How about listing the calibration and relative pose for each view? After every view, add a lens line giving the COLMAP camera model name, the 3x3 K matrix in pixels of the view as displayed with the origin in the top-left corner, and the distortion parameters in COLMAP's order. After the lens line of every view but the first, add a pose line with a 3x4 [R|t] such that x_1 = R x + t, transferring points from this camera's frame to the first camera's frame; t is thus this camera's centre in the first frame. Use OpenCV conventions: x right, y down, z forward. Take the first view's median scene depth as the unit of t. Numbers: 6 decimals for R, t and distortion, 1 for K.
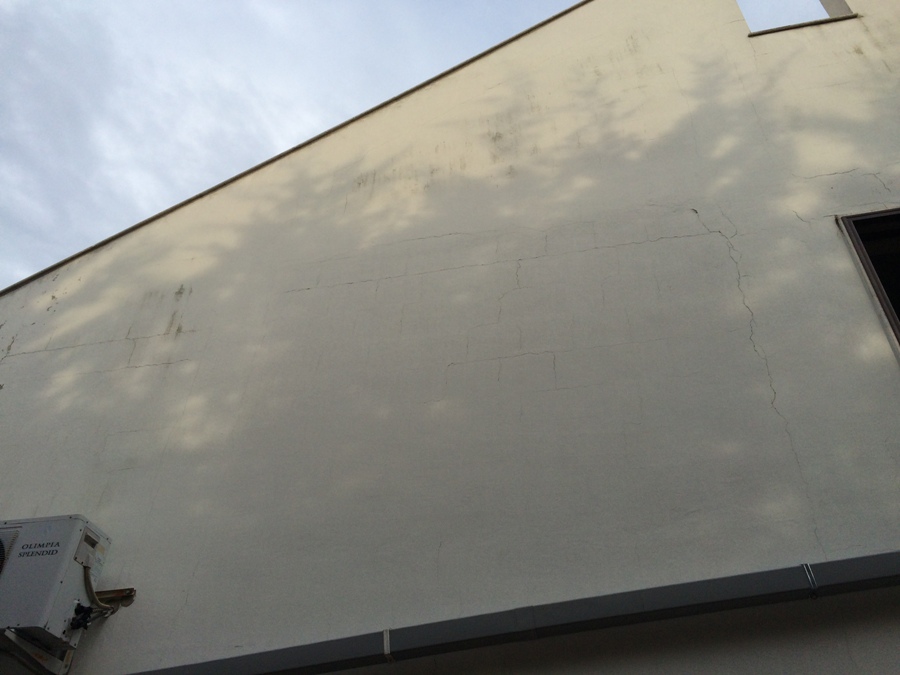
lens RADIAL K [[757.0, 0, 450.0], [0, 757.0, 337.5], [0, 0, 1]] dist [0.080540, -0.118507]
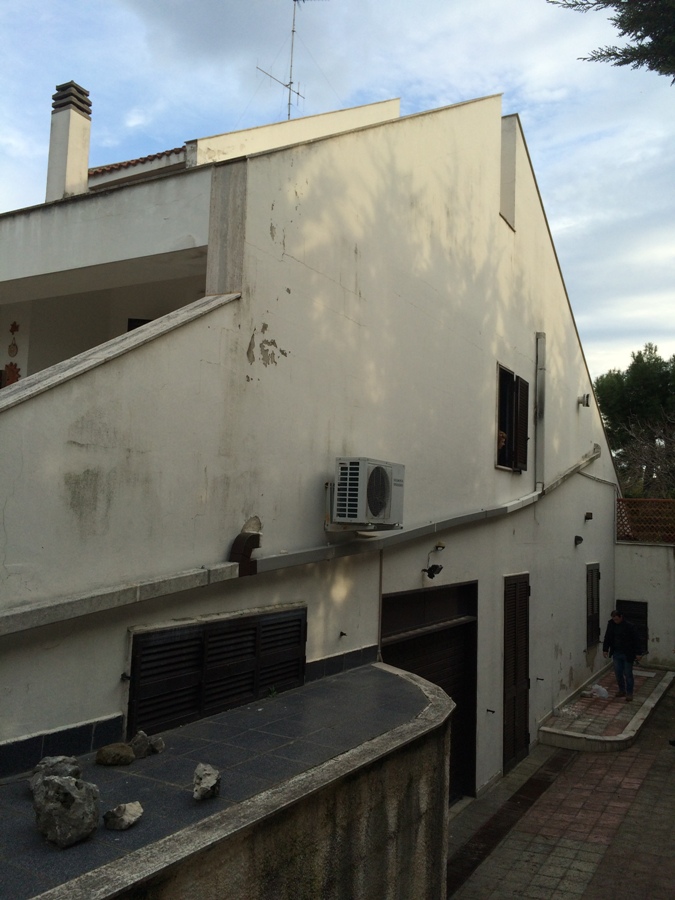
lens RADIAL K [[757.0, 0, 337.5], [0, 757.0, 450.0], [0, 0, 1]] dist [0.080540, -0.118507]
pose [[0.286946, 0.063354, 0.955850, -1.651335], [-0.657849, 0.738355, 0.148547, 0.021630], [-0.696345, -0.671430, 0.253545, 0.459687]]
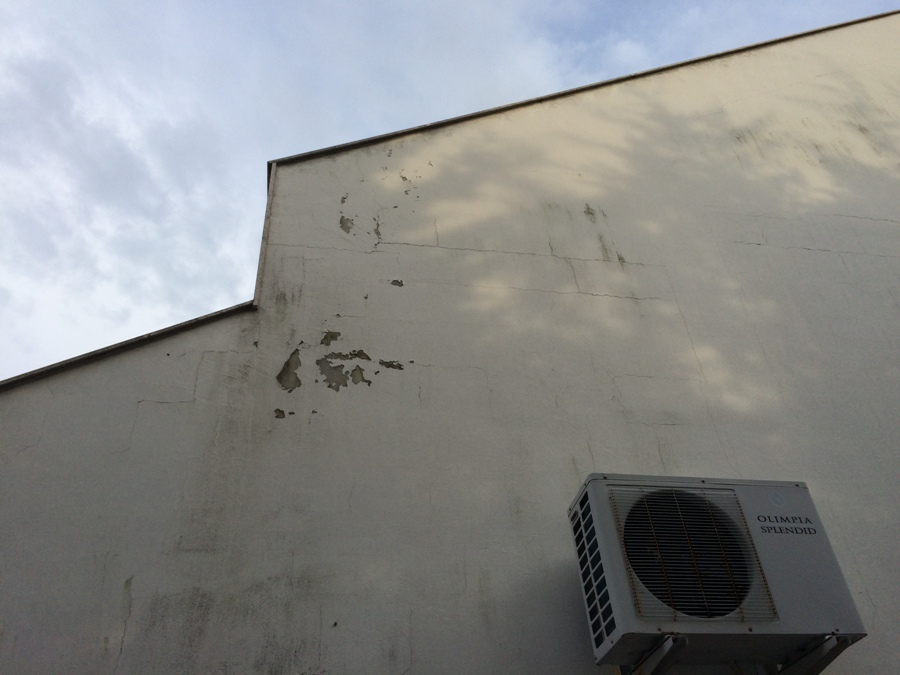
lens RADIAL K [[757.0, 0, 450.0], [0, 757.0, 337.5], [0, 0, 1]] dist [0.080540, -0.118507]
pose [[0.919316, 0.181794, 0.349012, -0.765987], [-0.186452, 0.982250, -0.020512, 0.118818], [-0.346546, -0.046217, 0.936894, 0.291396]]
